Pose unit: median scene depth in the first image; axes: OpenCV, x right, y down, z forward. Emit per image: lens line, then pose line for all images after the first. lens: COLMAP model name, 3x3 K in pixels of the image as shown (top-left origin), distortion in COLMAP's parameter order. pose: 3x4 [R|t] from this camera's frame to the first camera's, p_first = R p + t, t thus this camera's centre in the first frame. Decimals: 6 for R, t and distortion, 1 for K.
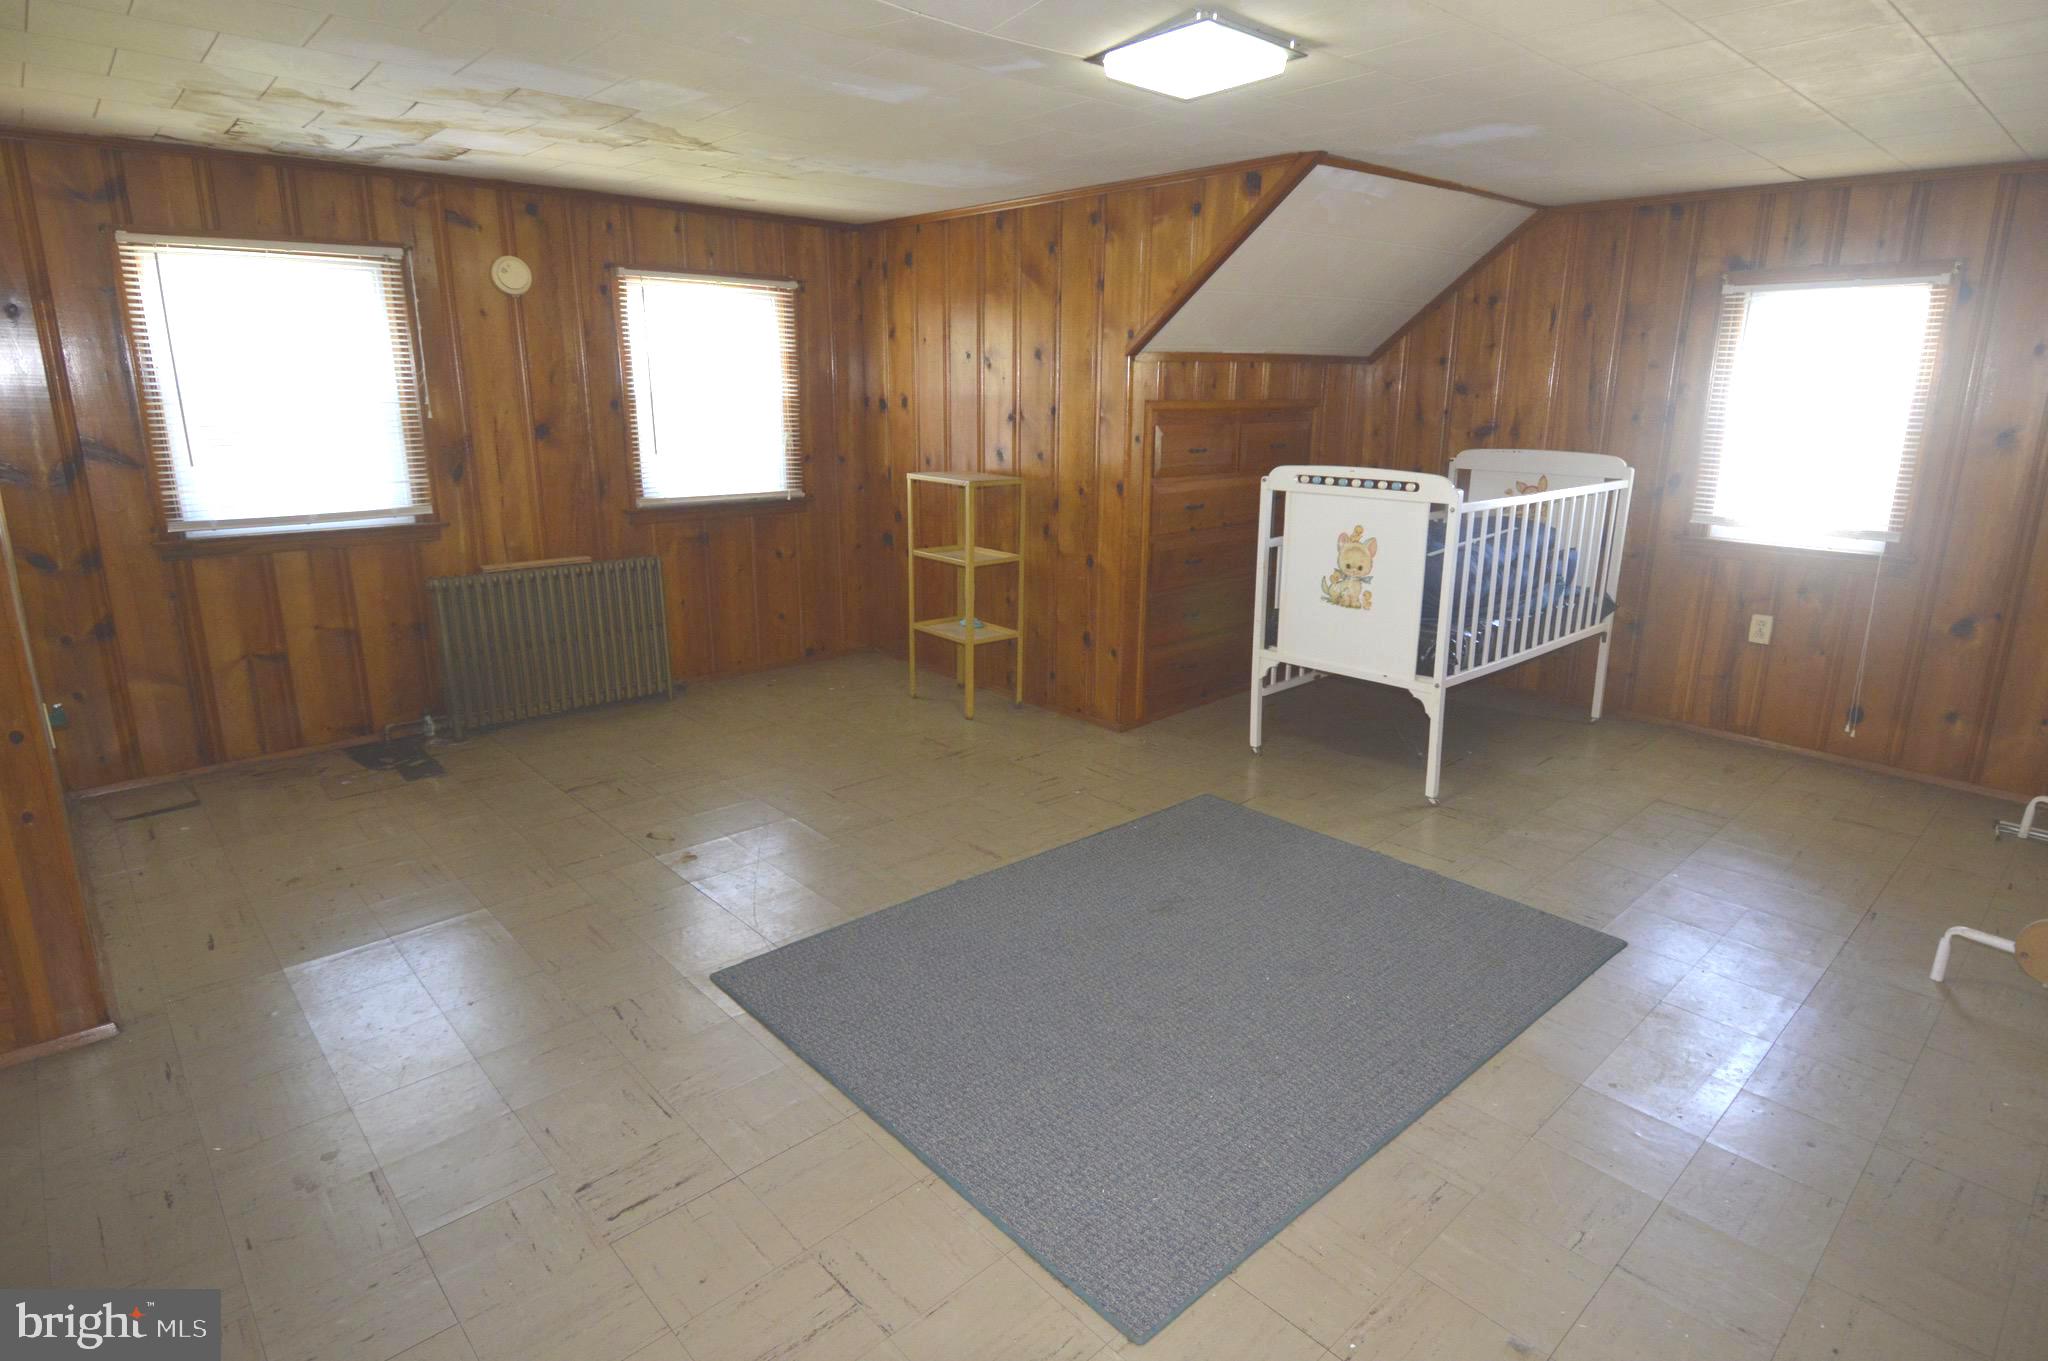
lens RADIAL K [[1083.2, 0, 1063.2], [0, 1083.2, 659.9], [0, 0, 1]] dist [0.034676, -0.046921]
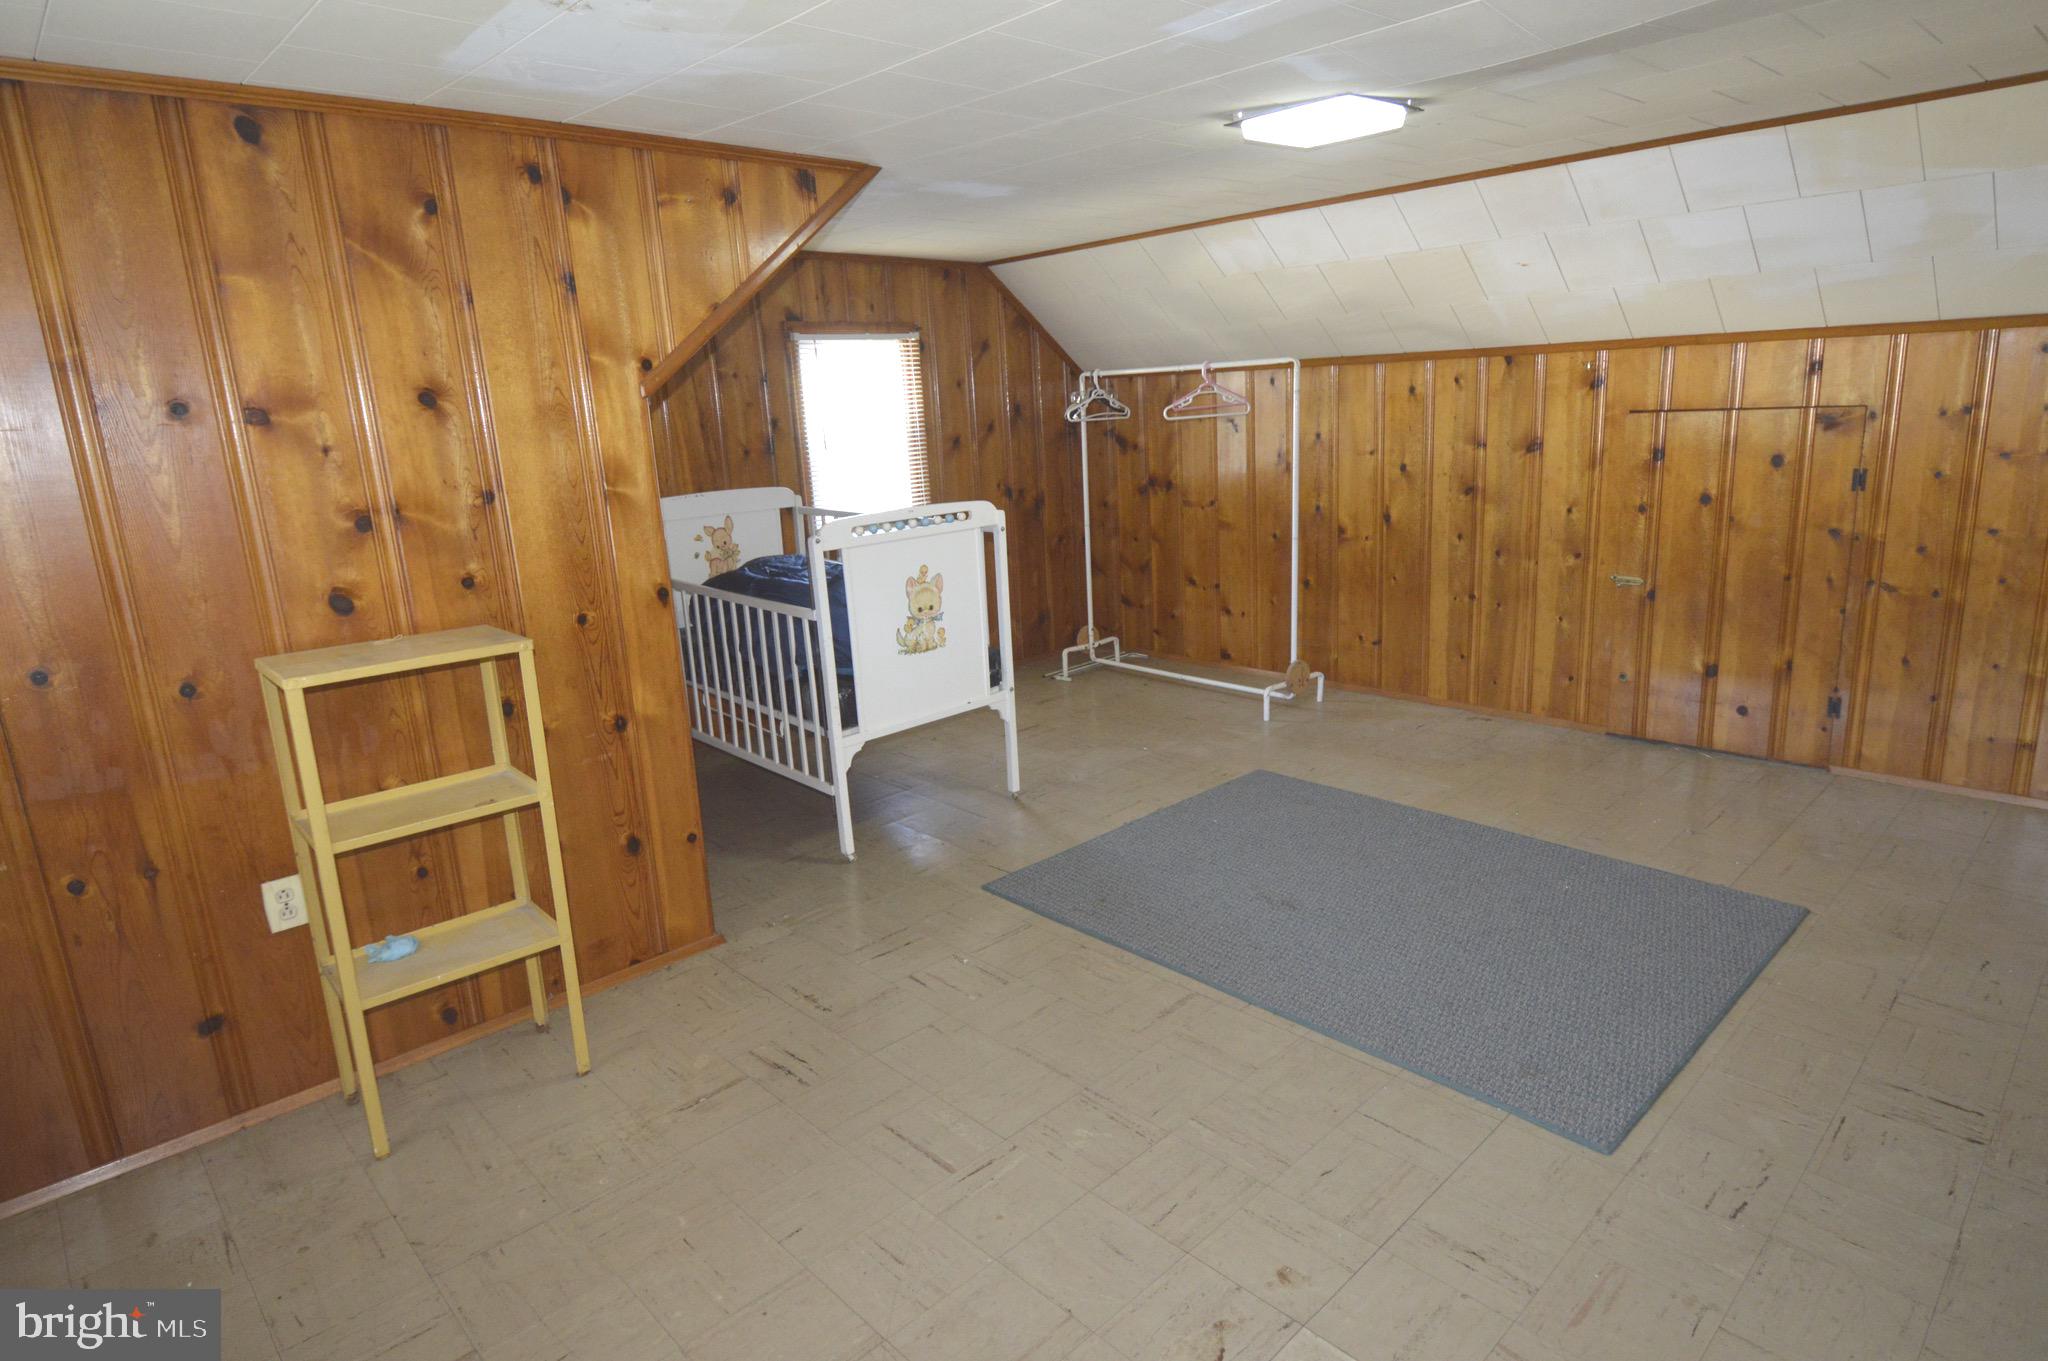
lens RADIAL K [[1138.2, 0, 1024.0], [0, 1138.2, 680.5], [0, 0, 1]] dist [0.000310, 0.000251]
pose [[-0.003822, -0.251150, 0.967941, -0.691837], [0.291484, 0.925635, 0.241324, -0.233818], [-0.956568, 0.283061, 0.069668, 0.827957]]
